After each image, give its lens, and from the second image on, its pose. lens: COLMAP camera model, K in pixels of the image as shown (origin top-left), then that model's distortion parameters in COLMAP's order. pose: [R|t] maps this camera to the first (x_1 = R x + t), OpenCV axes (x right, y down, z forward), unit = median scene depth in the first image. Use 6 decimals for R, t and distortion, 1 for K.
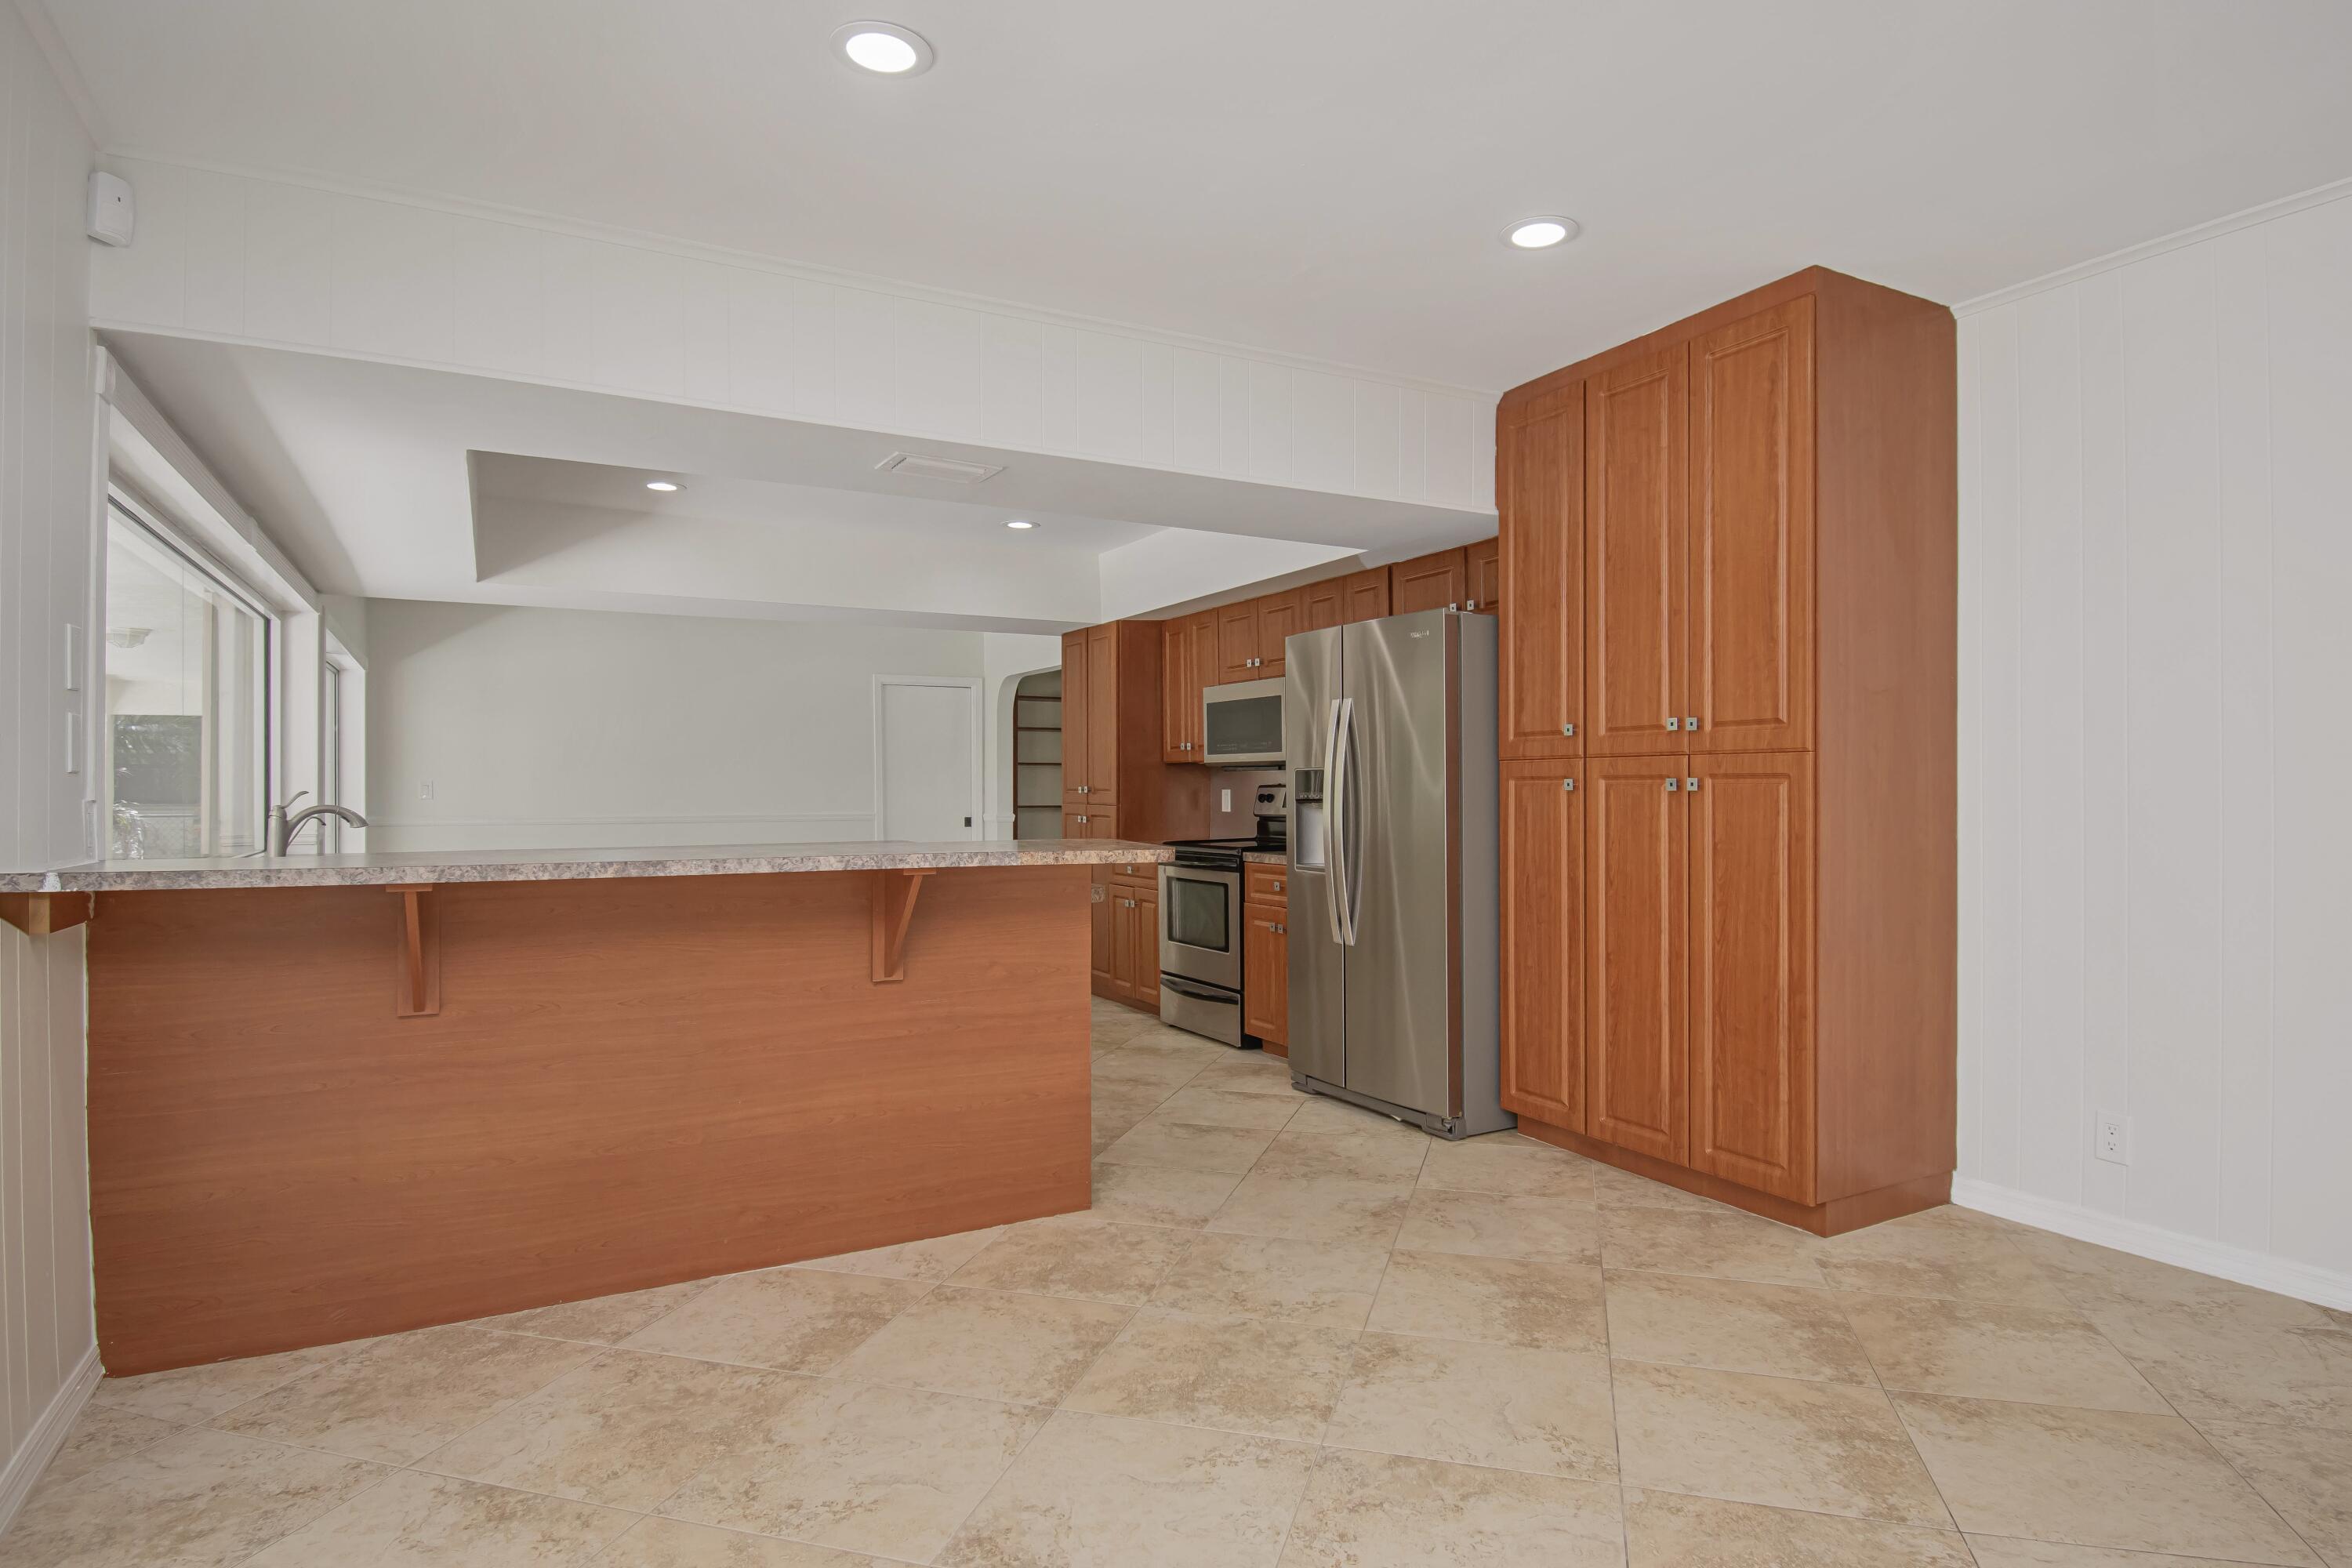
lens RADIAL K [[1252.9, 0, 1174.7], [0, 1252.9, 787.0], [0, 0, 1]] dist [0.004830, -0.007291]
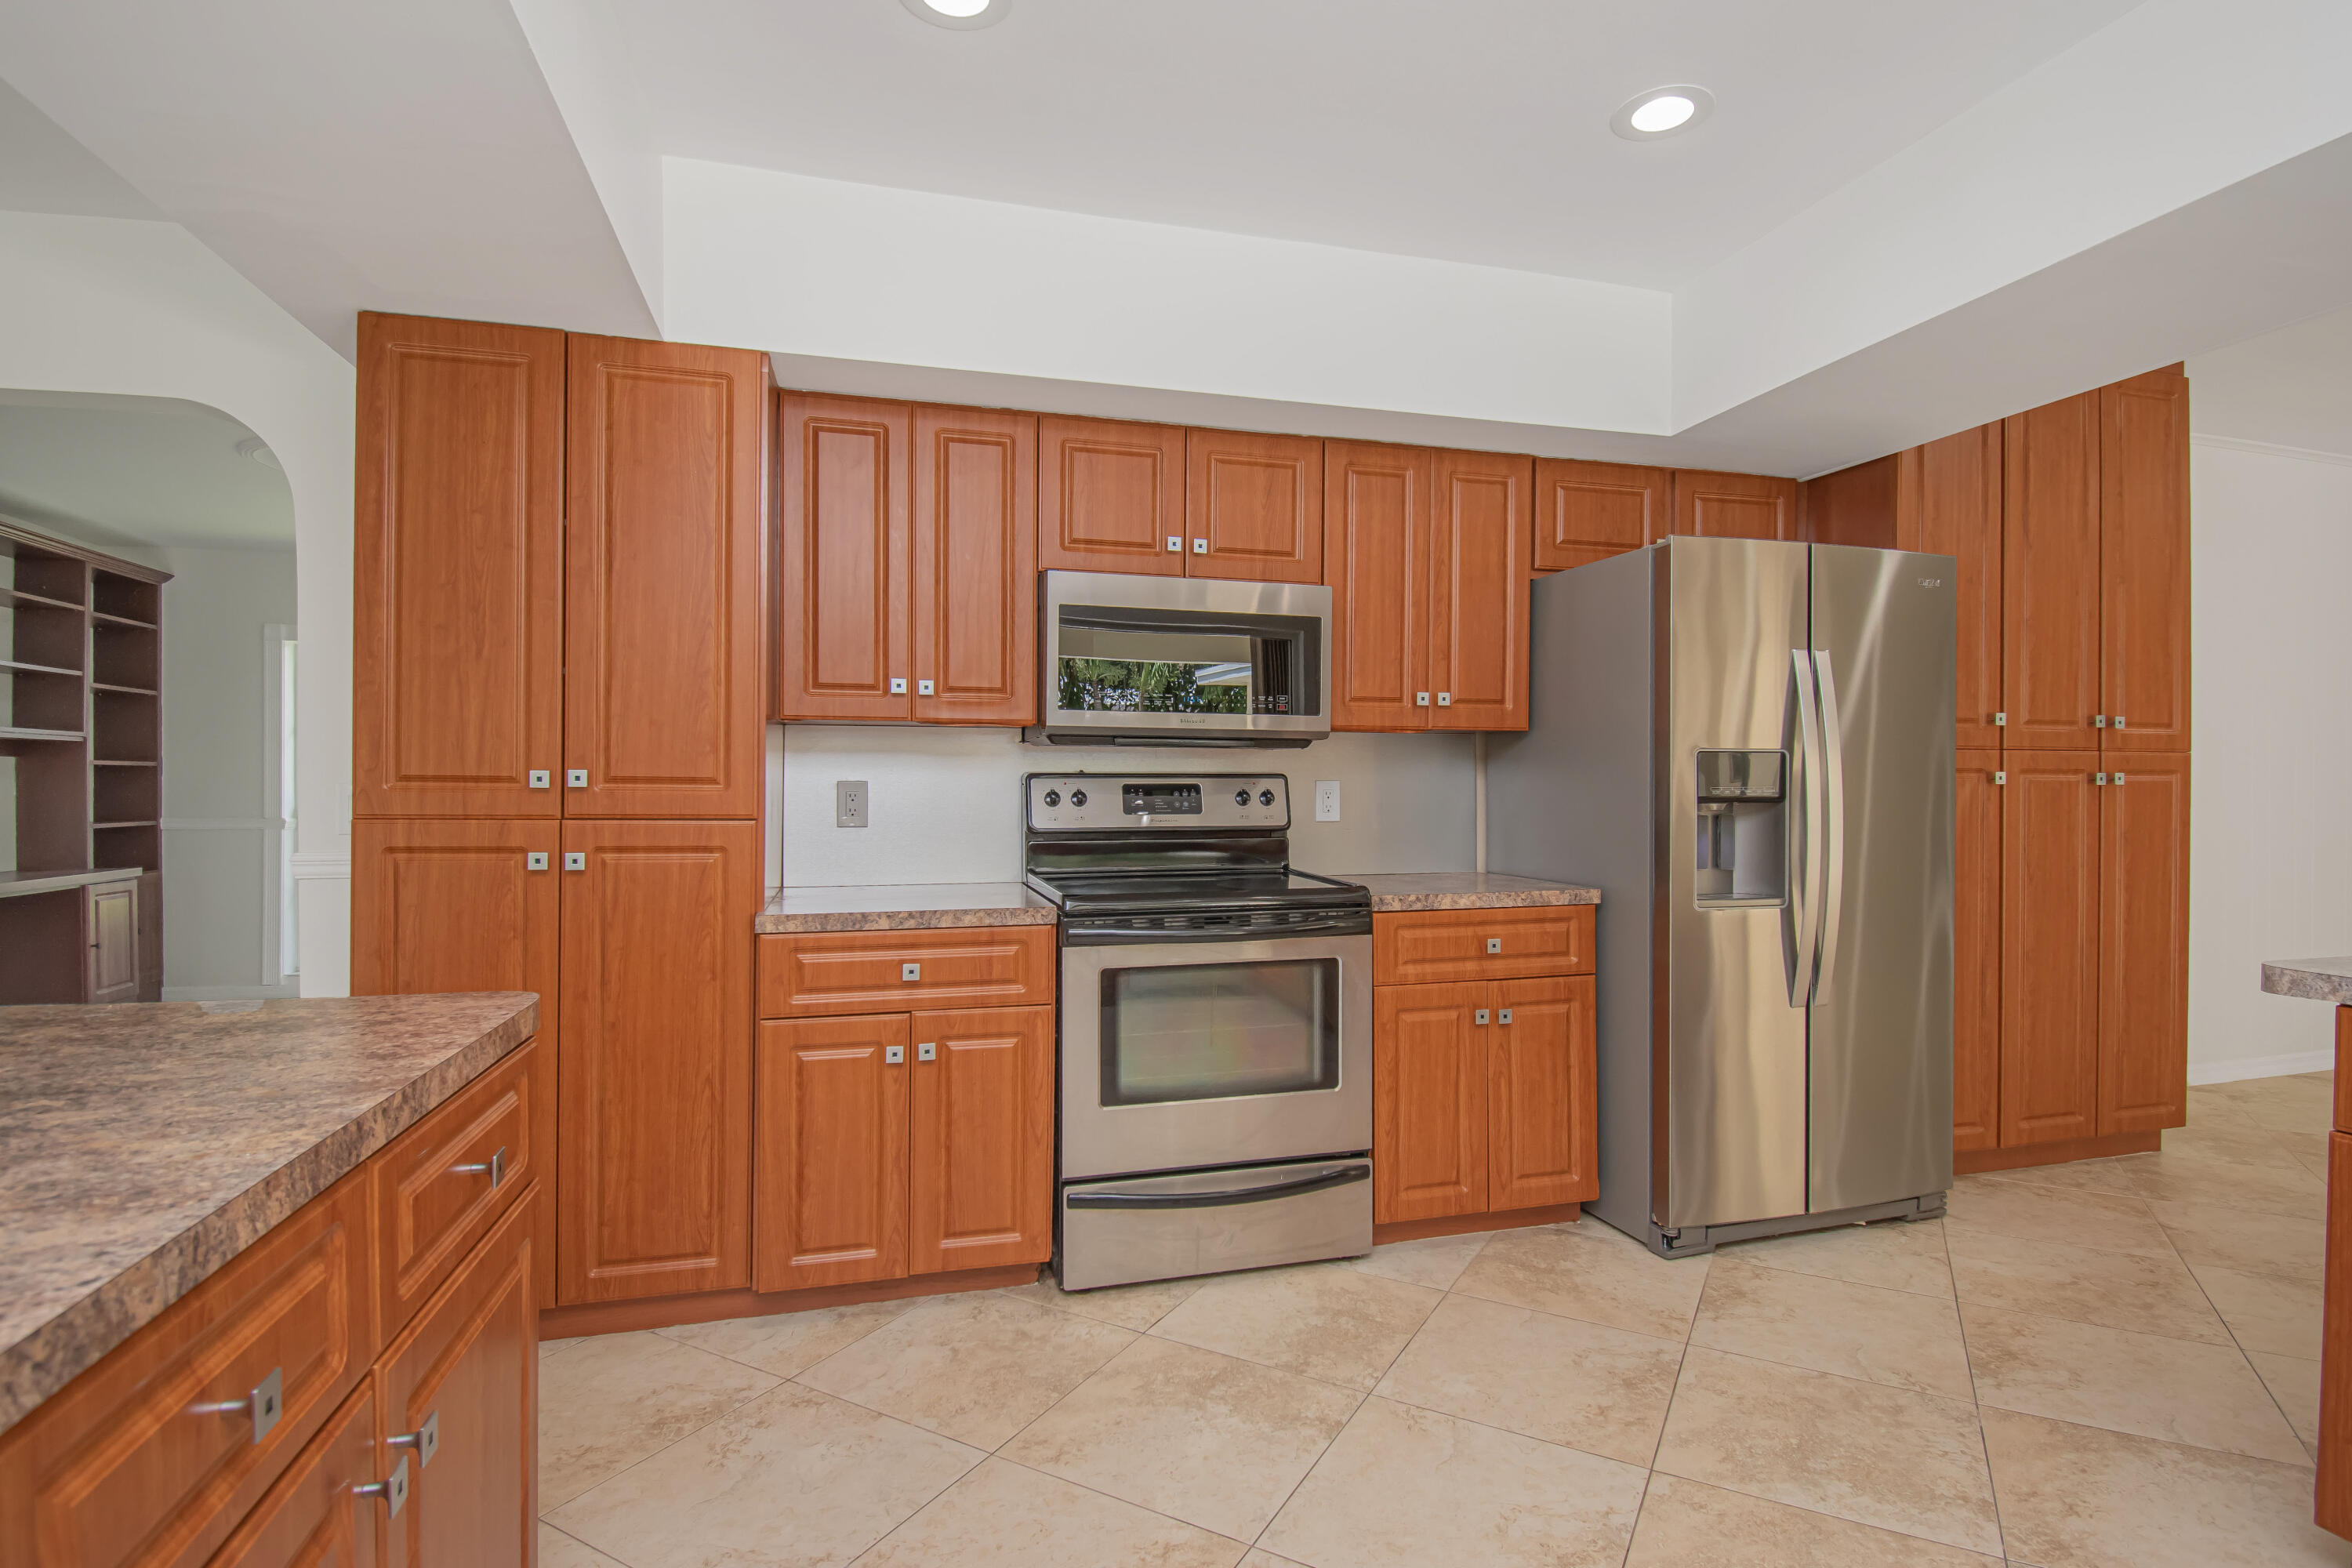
lens RADIAL K [[1169.2, 0, 1171.6], [0, 1169.2, 787.0], [0, 0, 1]] dist [-0.014793, -0.000993]
pose [[0.235479, 0.001809, 0.971878, -0.619079], [-0.003282, 0.999994, -0.001066, 0.007311], [-0.971874, -0.002939, 0.235484, 1.294457]]
